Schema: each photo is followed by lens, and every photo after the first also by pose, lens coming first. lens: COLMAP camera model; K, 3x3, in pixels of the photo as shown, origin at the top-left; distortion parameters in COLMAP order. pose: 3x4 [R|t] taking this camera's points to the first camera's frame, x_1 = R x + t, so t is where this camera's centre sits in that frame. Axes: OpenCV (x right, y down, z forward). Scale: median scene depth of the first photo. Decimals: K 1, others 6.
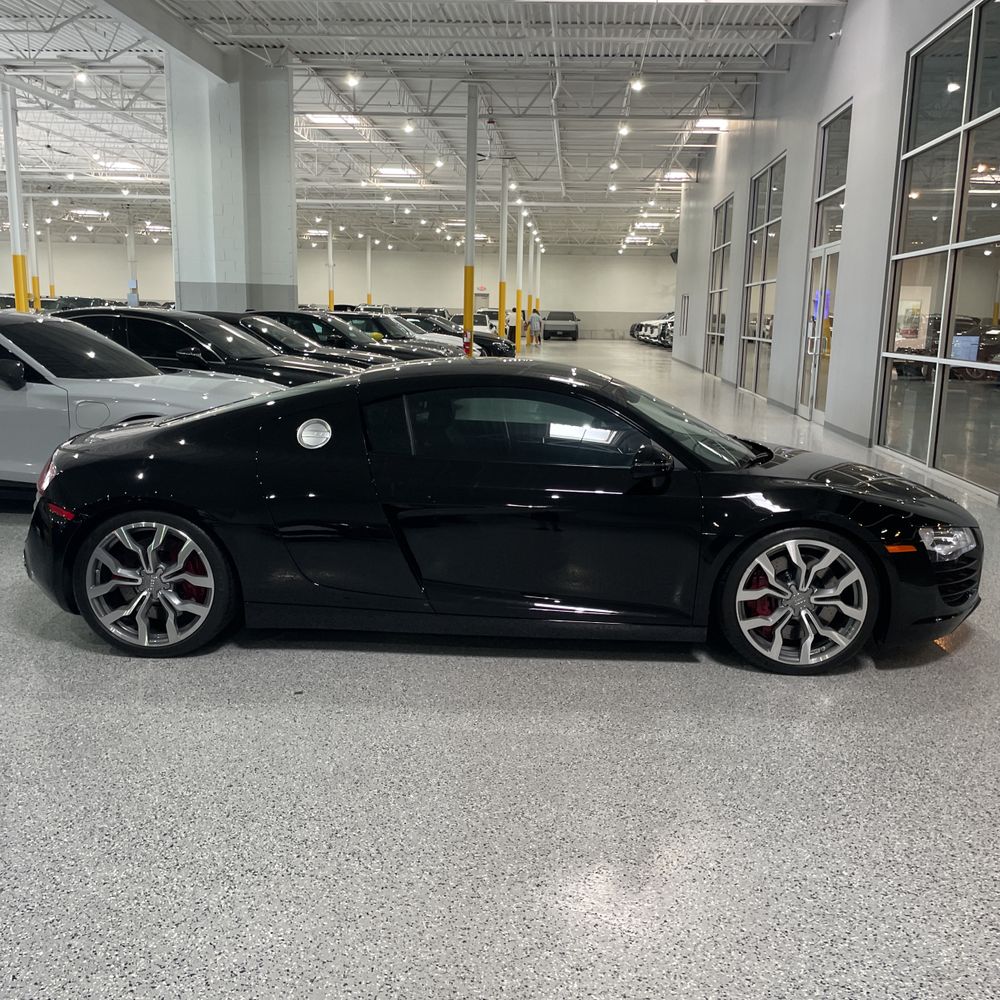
lens RADIAL K [[1026.4, 0, 500.0], [0, 1026.4, 500.0], [0, 0, 1]] dist [0.143977, -0.333043]
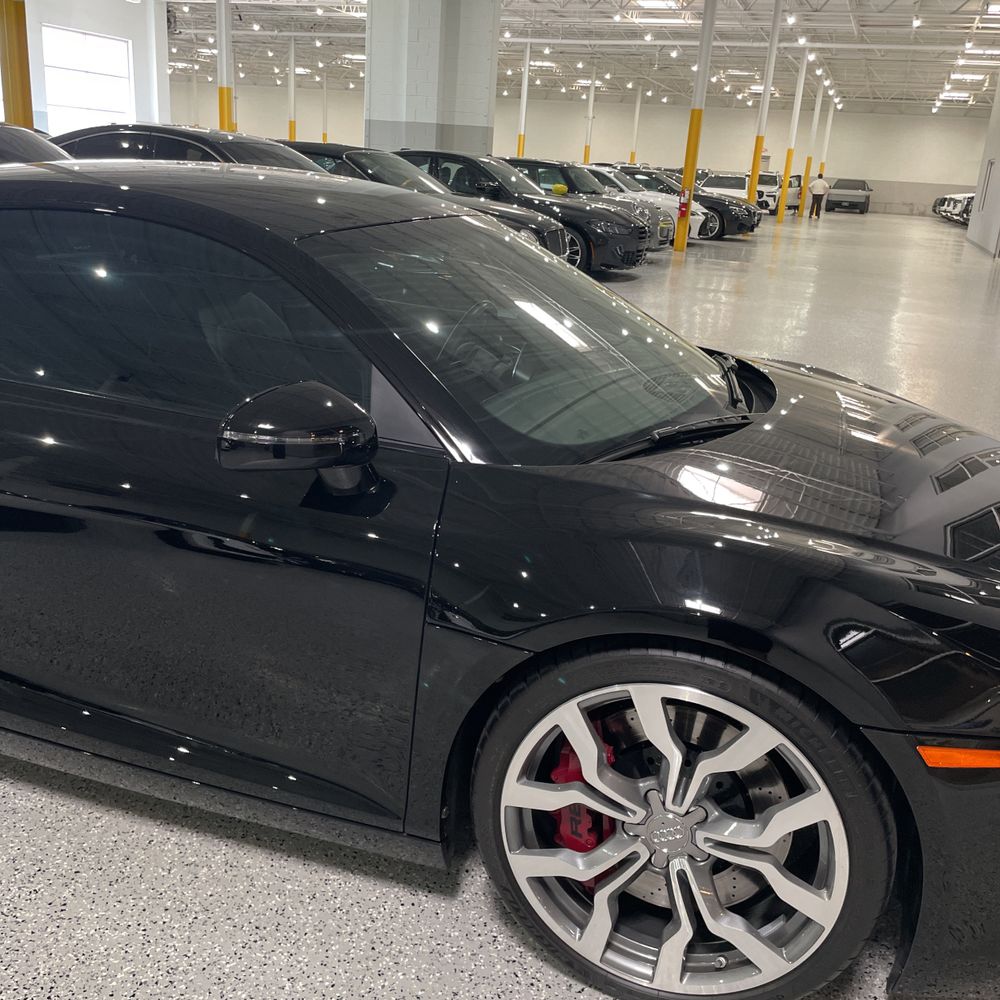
lens RADIAL K [[1010.1, 0, 500.0], [0, 1010.1, 500.0], [0, 0, 1]] dist [0.083139, -0.132028]
pose [[0.958759, 0.122539, -0.256448, 0.041157], [-0.089483, 0.986541, 0.136857, -0.008871], [0.269766, -0.108265, 0.956820, 0.085392]]
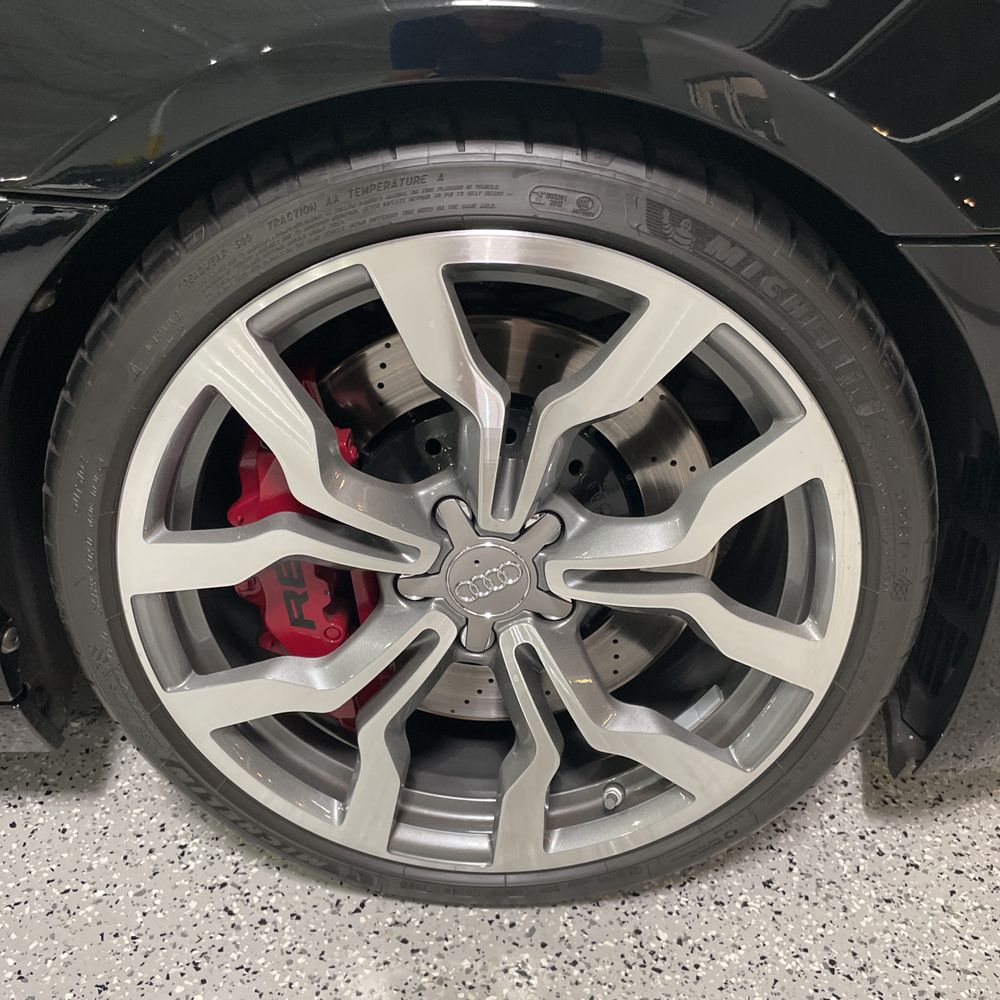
lens RADIAL K [[1015.7, 0, 513.1], [0, 1015.7, 490.7], [0, 0, 1]] dist [0.096389, -0.137984]
pose [[0.999757, -0.005875, 0.021251, 0.038373], [-0.000504, 0.957501, 0.288430, 0.004112], [-0.022043, -0.288371, 0.957265, 0.110649]]
